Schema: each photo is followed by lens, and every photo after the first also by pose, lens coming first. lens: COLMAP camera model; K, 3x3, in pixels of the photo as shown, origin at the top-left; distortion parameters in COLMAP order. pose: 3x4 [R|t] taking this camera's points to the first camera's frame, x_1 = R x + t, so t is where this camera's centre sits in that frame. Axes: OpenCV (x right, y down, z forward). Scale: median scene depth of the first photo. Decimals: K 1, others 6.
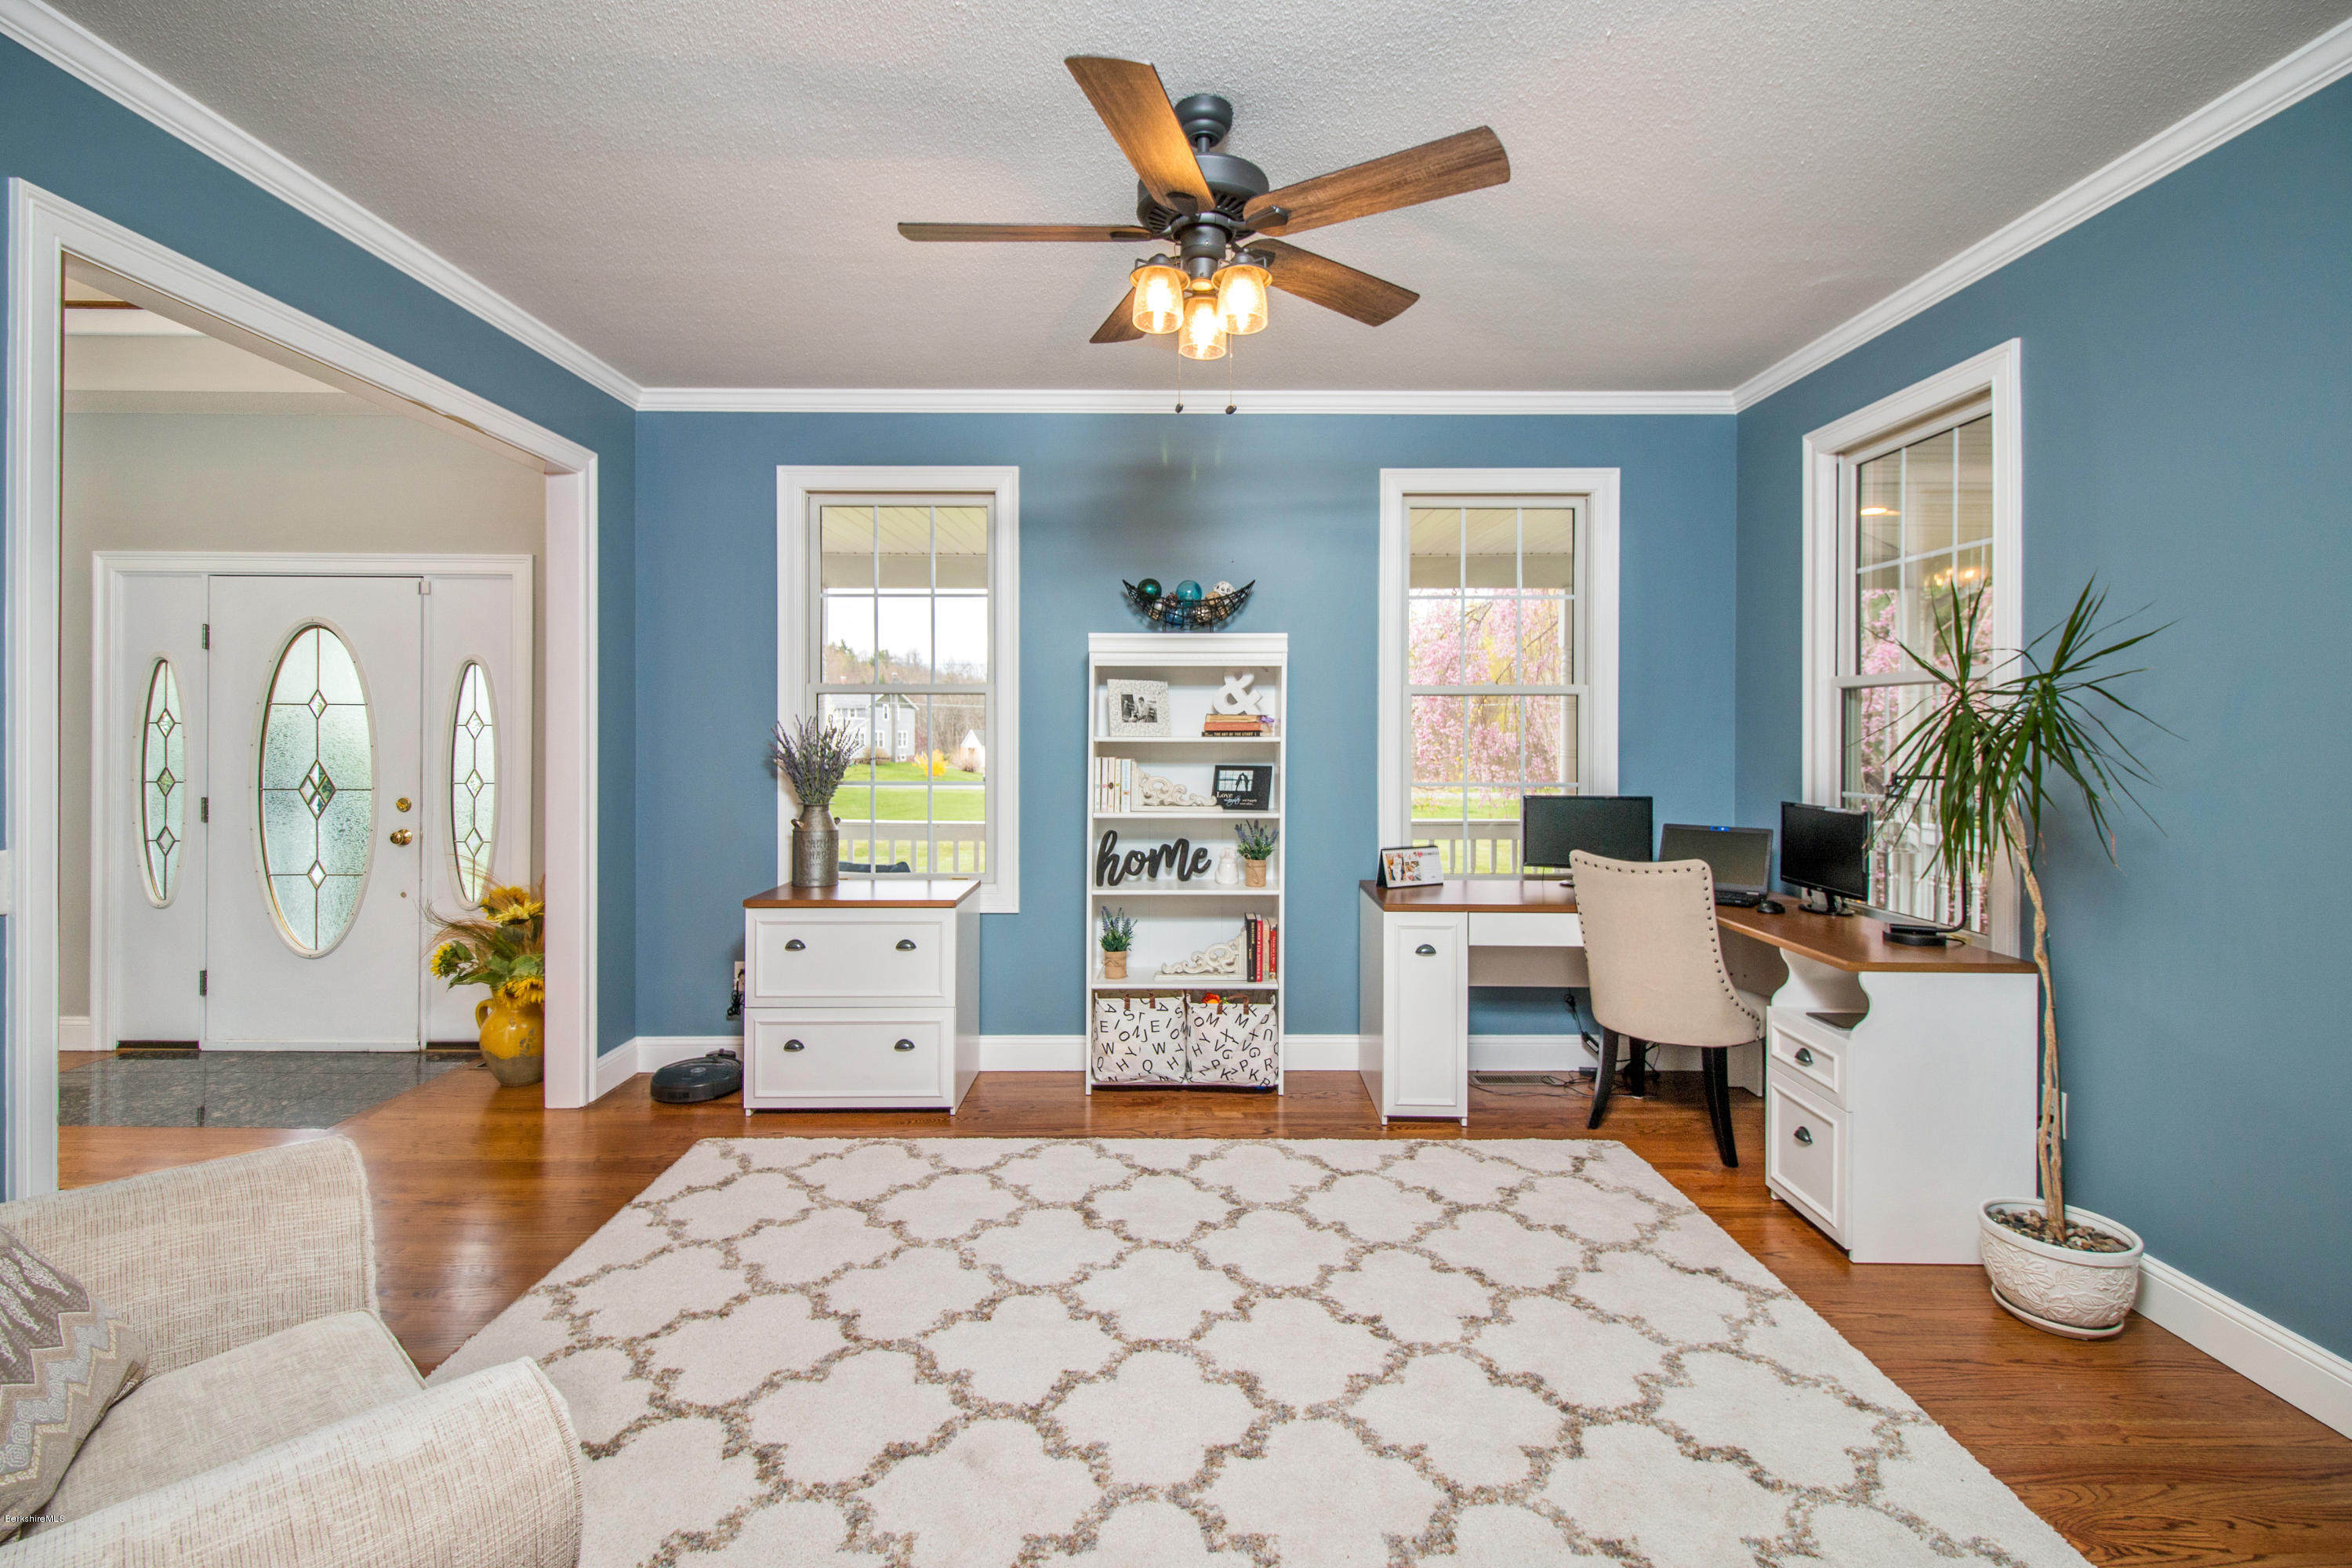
lens RADIAL K [[1081.7, 0, 1182.3], [0, 1081.7, 730.7], [0, 0, 1]] dist [0.022943, -0.015458]
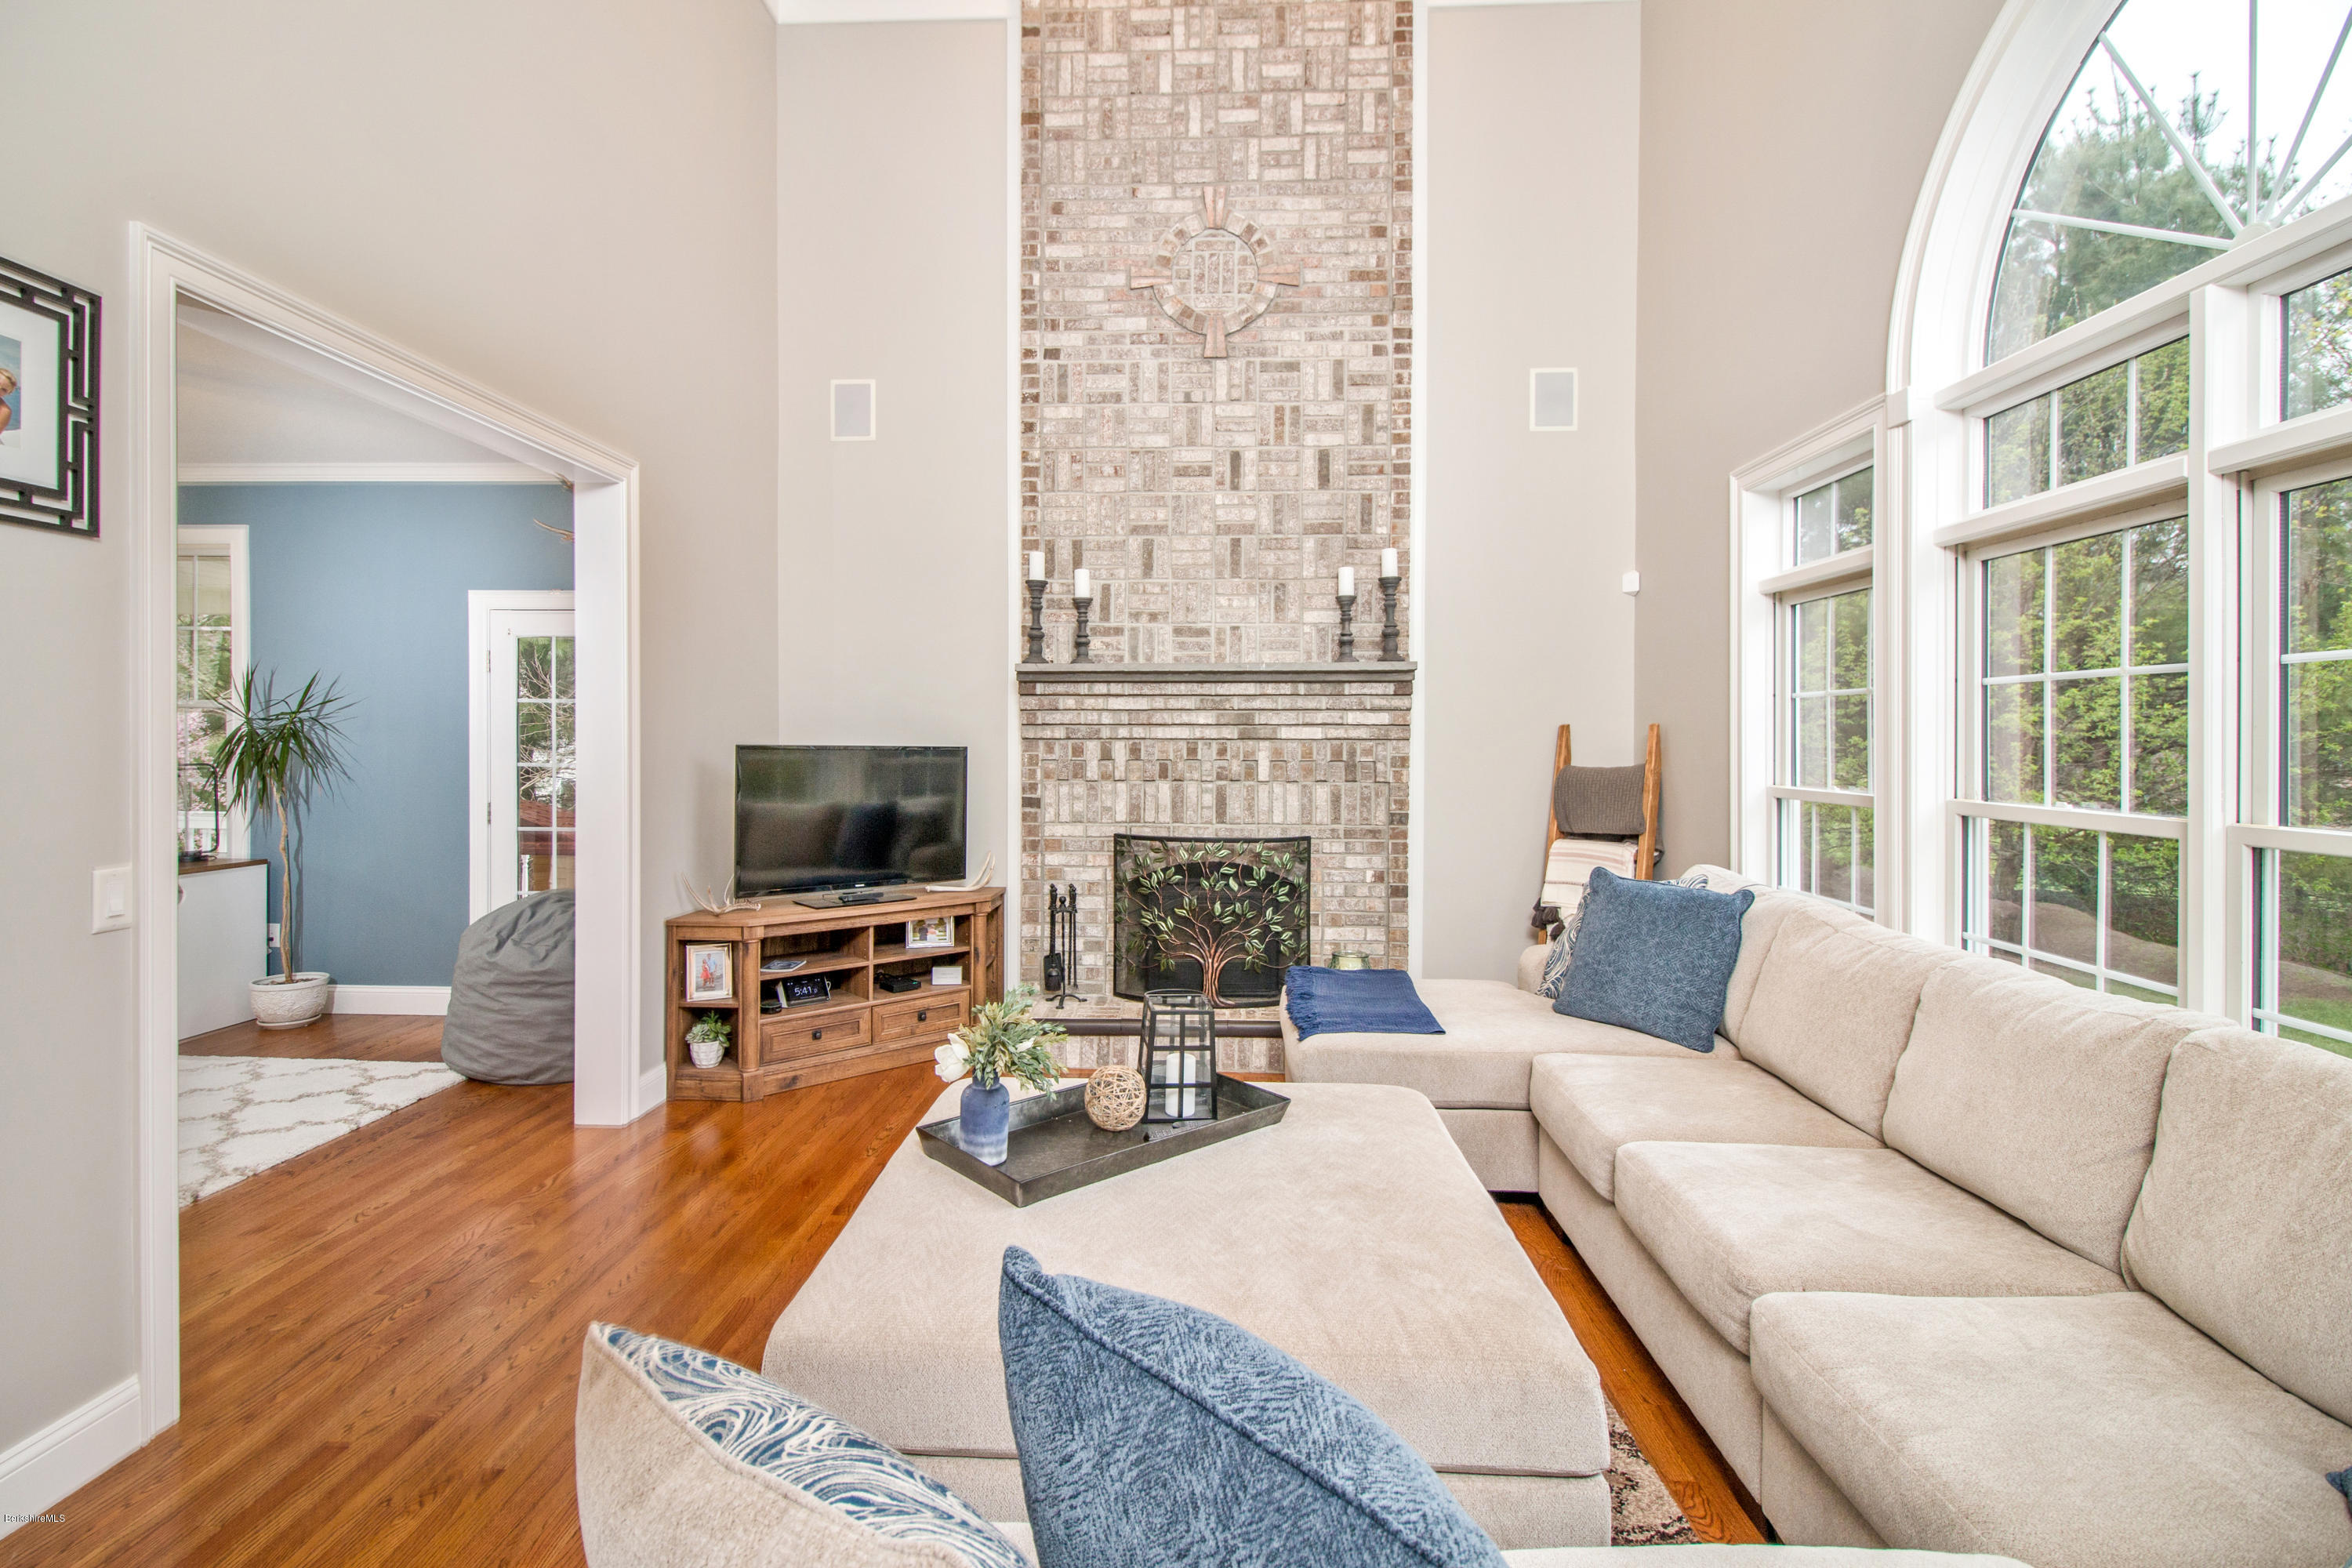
lens RADIAL K [[1085.7, 0, 1165.8], [0, 1085.7, 757.1], [0, 0, 1]] dist [0.011064, -0.000627]
pose [[0.060604, -0.018139, 0.997997, -1.004730], [-0.002119, 0.999830, 0.018301, -0.005168], [-0.998160, -0.003224, 0.060555, -0.668738]]
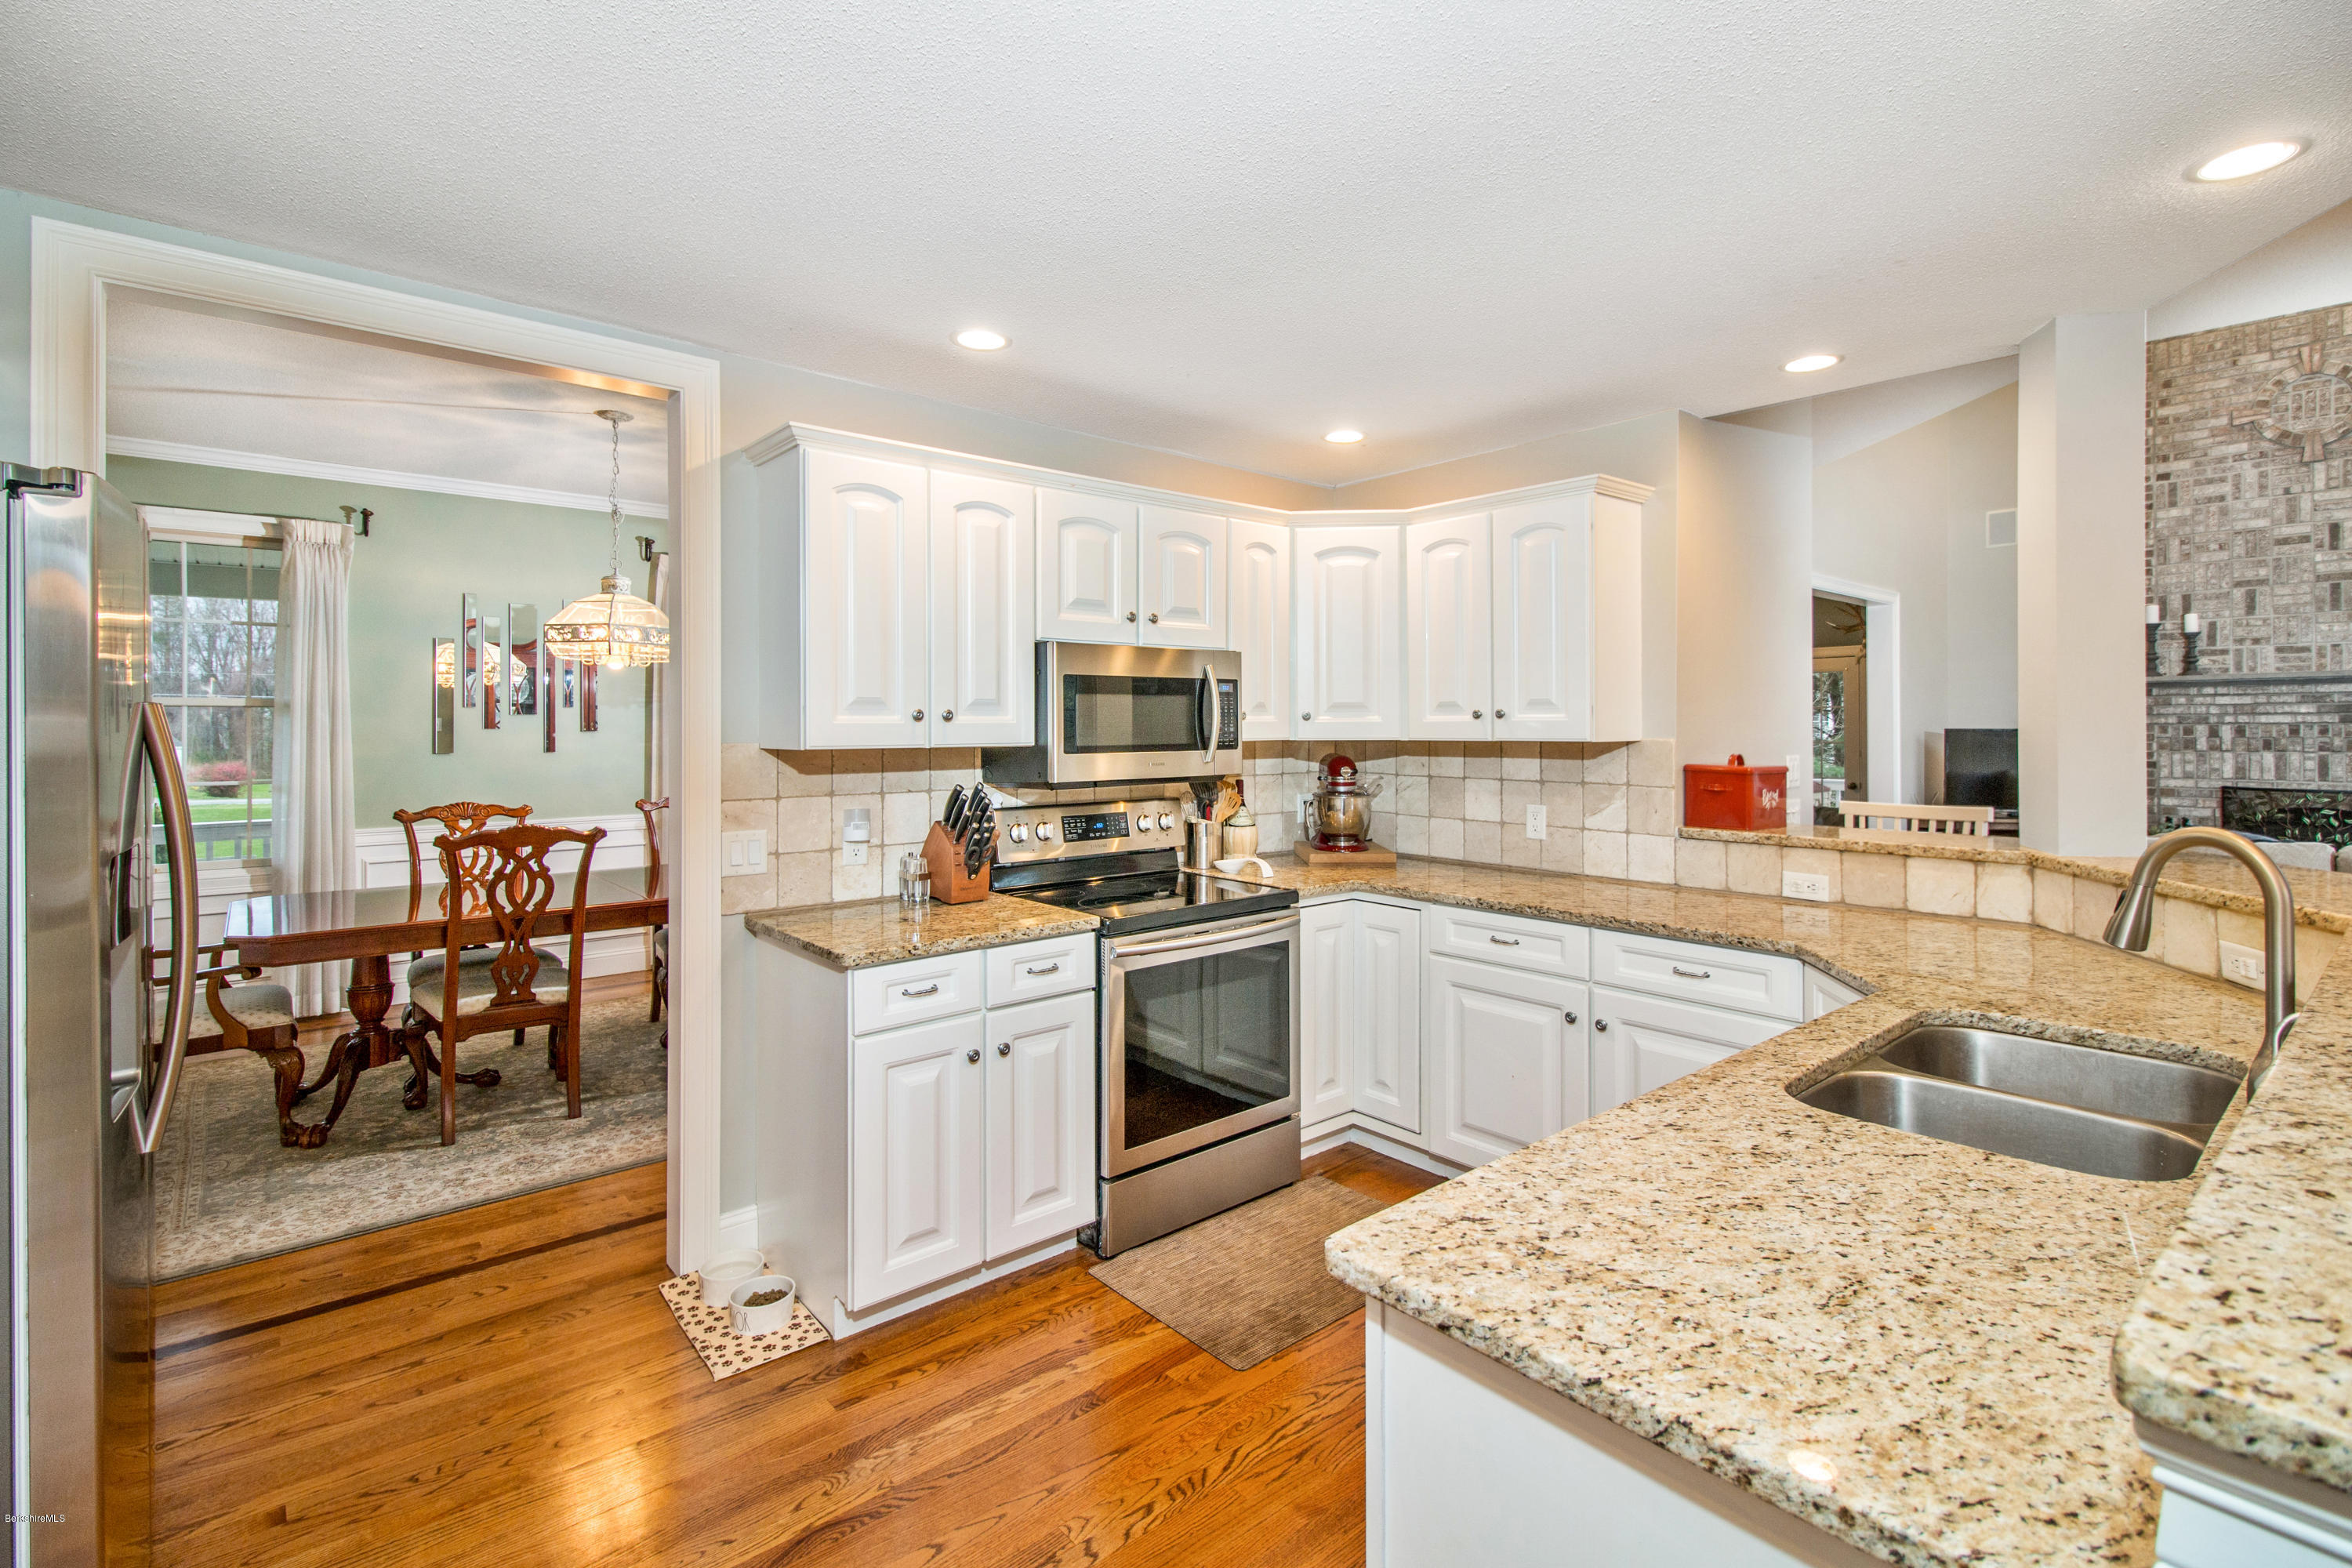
lens RADIAL K [[1095.1, 0, 1183.4], [0, 1095.1, 721.1], [0, 0, 1]] dist [0.001157, -0.001238]
pose [[0.764019, -0.004107, 0.645180, -2.933785], [0.007520, 0.999968, -0.002540, -0.020242], [-0.645150, 0.006792, 0.764026, -0.889163]]
